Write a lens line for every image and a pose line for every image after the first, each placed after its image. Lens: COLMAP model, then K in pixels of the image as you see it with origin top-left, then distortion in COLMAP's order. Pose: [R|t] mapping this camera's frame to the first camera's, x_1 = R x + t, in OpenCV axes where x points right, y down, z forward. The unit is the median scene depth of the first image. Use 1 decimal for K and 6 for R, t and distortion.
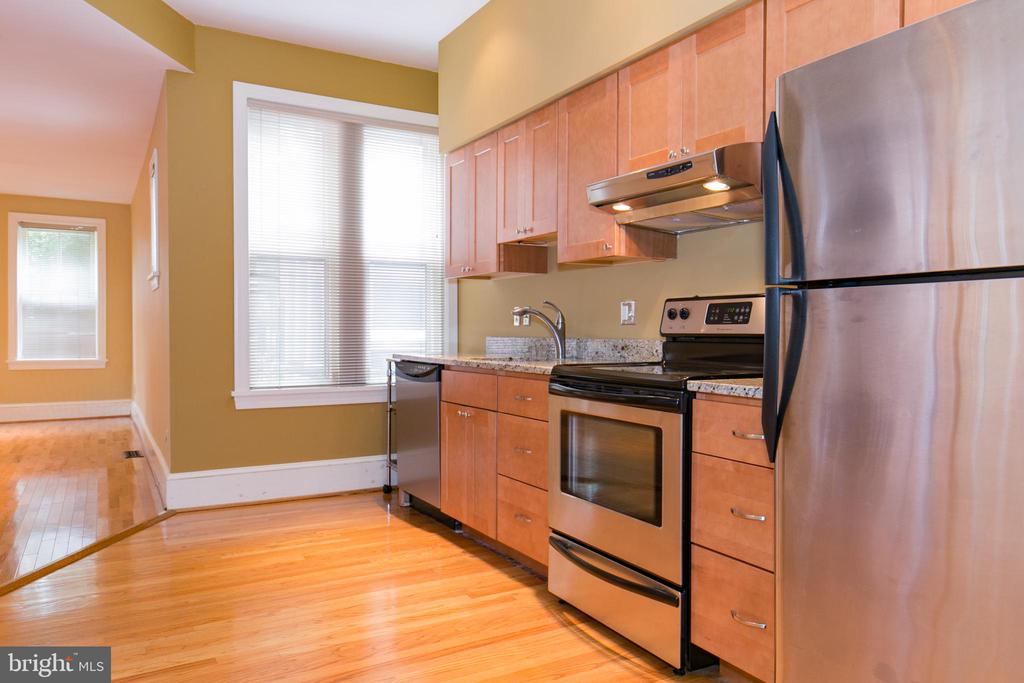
lens RADIAL K [[732.0, 0, 512.0], [0, 732.0, 341.5], [0, 0, 1]] dist [0.005563, 0.002014]
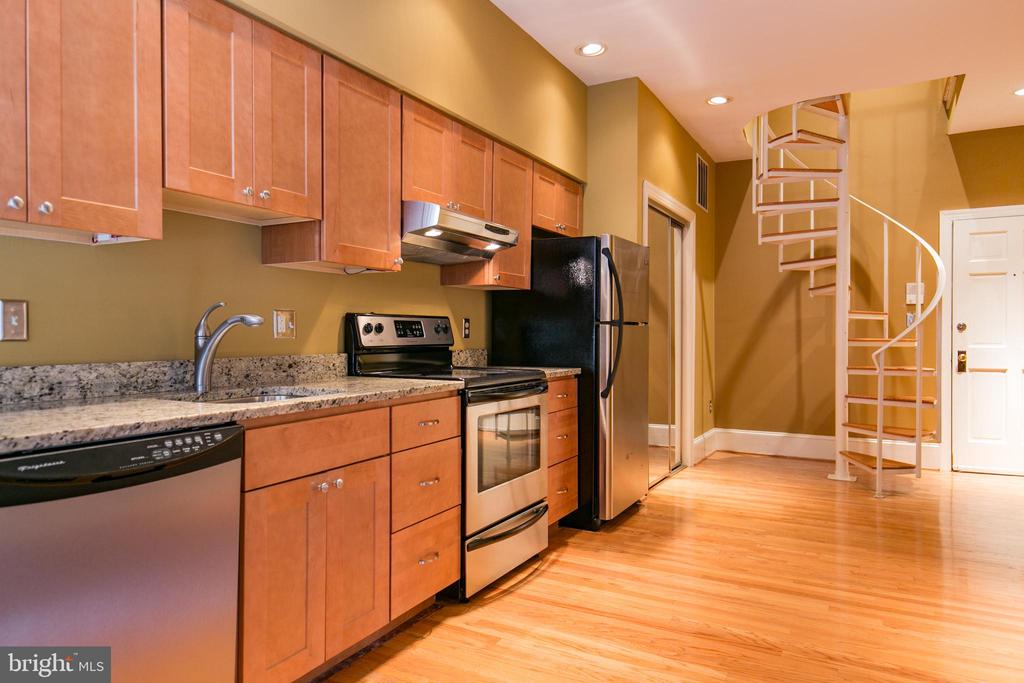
lens RADIAL K [[649.3, 0, 512.0], [0, 649.3, 341.5], [0, 0, 1]] dist [-0.003712, -0.001088]
pose [[-0.525218, -0.013619, 0.850859, -0.782968], [0.011342, 0.999671, 0.023002, -0.041919], [-0.850892, 0.021731, -0.524891, 1.471972]]
